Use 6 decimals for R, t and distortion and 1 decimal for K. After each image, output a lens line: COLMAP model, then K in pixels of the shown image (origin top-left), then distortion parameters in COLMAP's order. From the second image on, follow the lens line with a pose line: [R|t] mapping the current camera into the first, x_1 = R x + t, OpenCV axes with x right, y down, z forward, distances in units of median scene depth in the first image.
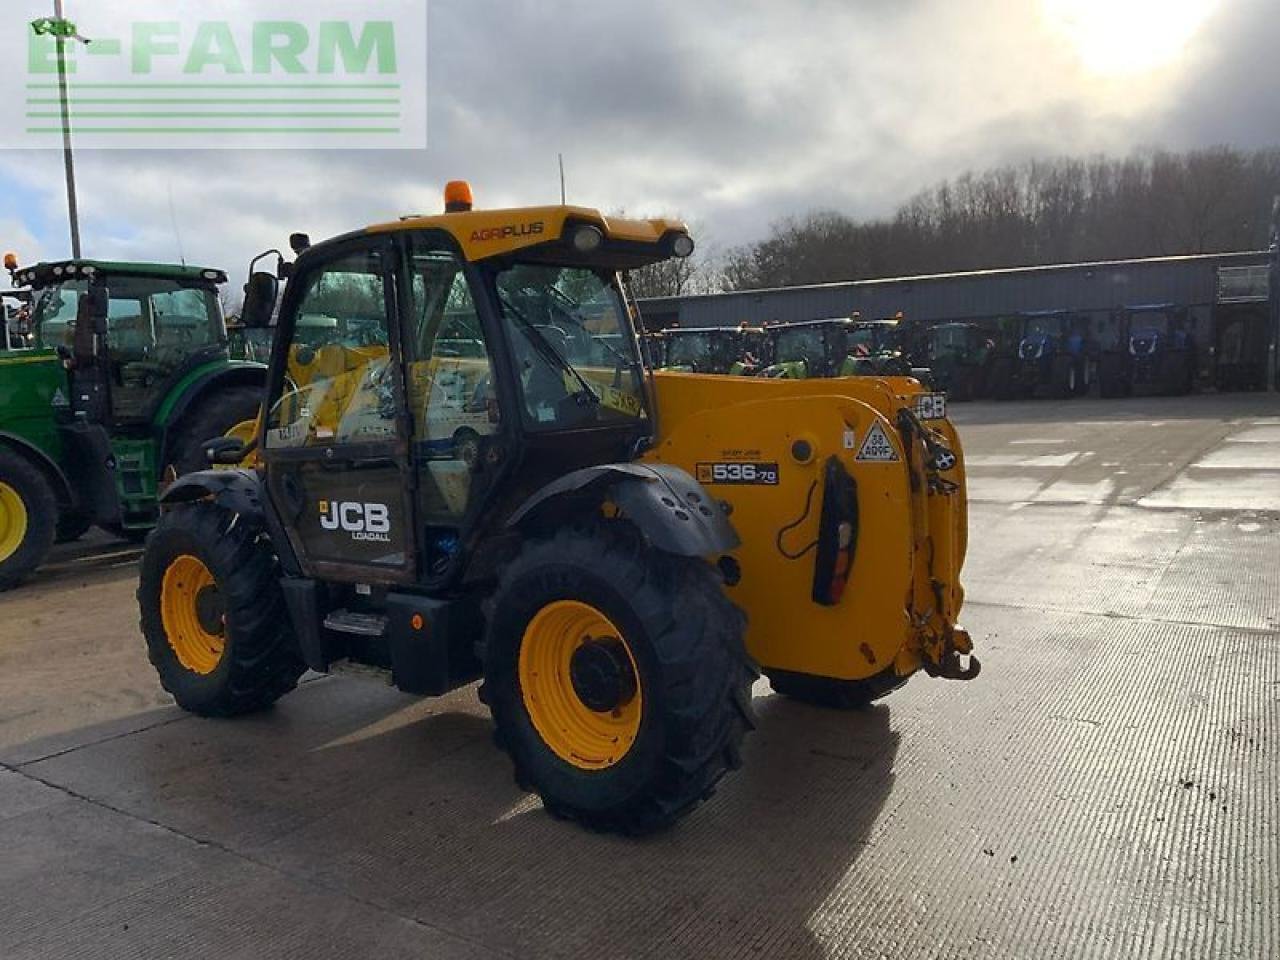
lens RADIAL K [[1050.7, 0, 640.0], [0, 1050.7, 480.0], [0, 0, 1]] dist [0.102066, -0.195913]
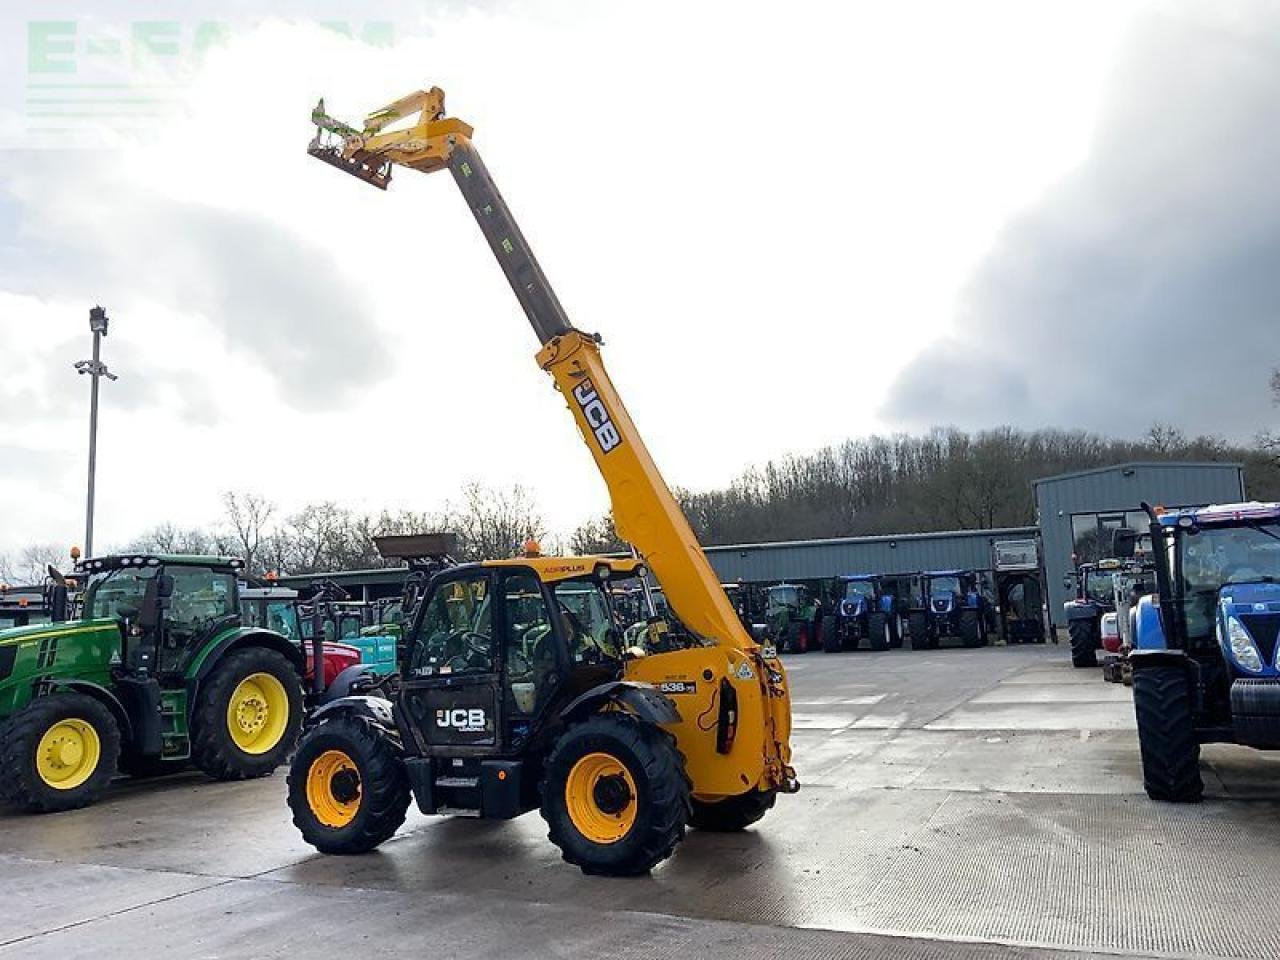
lens RADIAL K [[1074.4, 0, 601.2], [0, 1074.4, 483.6], [0, 0, 1]] dist [0.088081, -0.212865]
pose [[0.993486, 0.006721, 0.113756, -0.229484], [0.019851, 0.972789, -0.230842, 0.070799], [-0.112212, 0.231596, 0.966319, -0.844296]]
